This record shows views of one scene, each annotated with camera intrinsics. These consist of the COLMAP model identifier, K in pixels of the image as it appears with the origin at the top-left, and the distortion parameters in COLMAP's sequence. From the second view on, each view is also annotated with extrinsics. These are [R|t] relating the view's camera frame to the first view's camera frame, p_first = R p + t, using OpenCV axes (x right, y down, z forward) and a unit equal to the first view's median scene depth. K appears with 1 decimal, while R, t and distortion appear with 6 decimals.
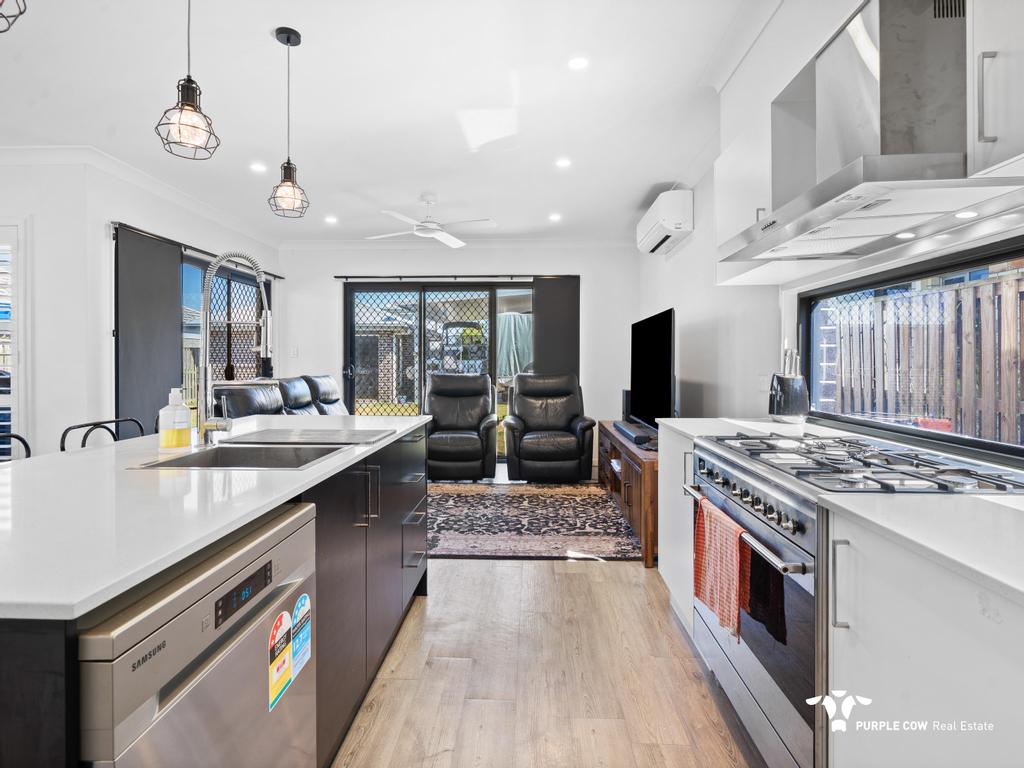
lens RADIAL K [[537.7, 0, 512.6], [0, 537.7, 364.2], [0, 0, 1]] dist [0.002160, 0.000460]
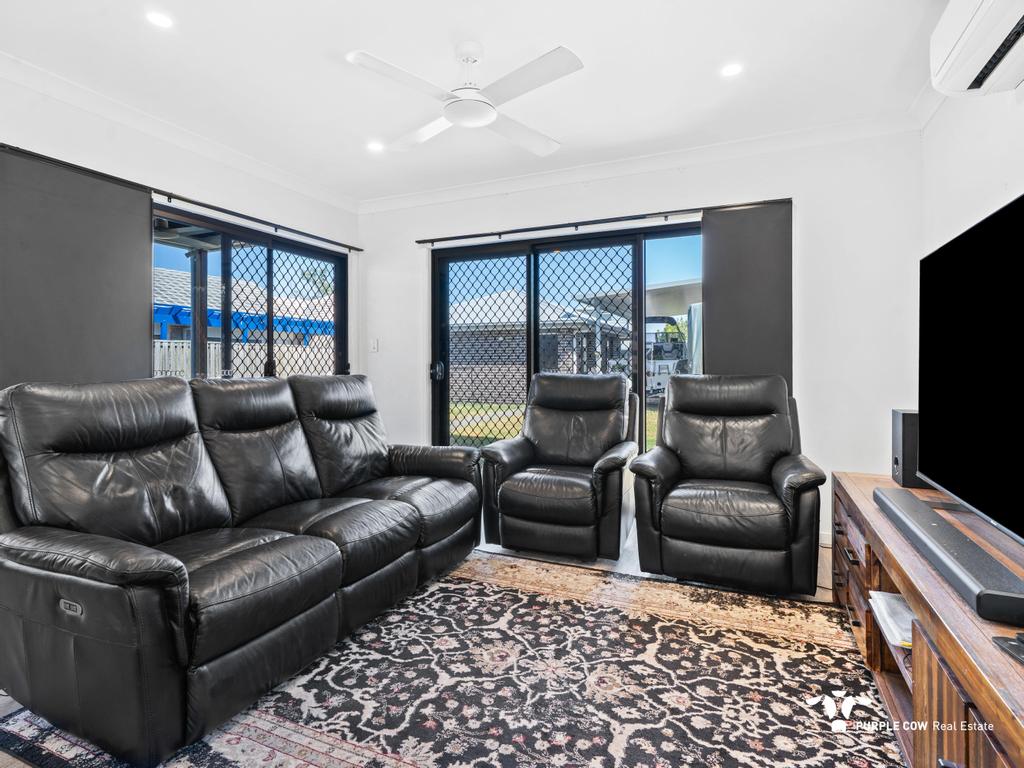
lens RADIAL K [[527.1, 0, 510.4], [0, 527.1, 359.9], [0, 0, 1]] dist [-0.001776, -0.000506]
pose [[0.924216, -0.004006, -0.381848, 0.073620], [-0.001034, 0.999915, -0.012993, 0.010226], [0.381868, 0.012403, 0.924134, 0.452976]]
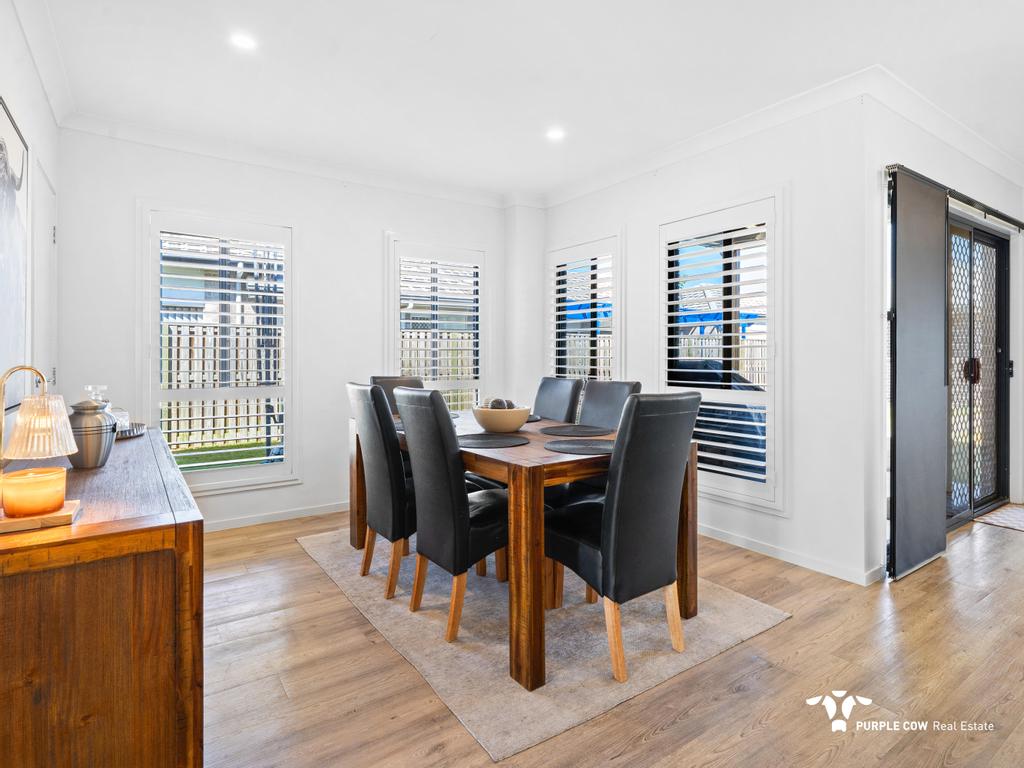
lens RADIAL K [[537.7, 0, 512.6], [0, 537.7, 364.2], [0, 0, 1]] dist [0.002160, 0.000460]
pose [[0.593540, 0.004888, -0.804789, -0.323361], [0.001171, 0.999975, 0.006938, 0.003051], [0.804803, -0.005060, 0.593520, 0.099870]]
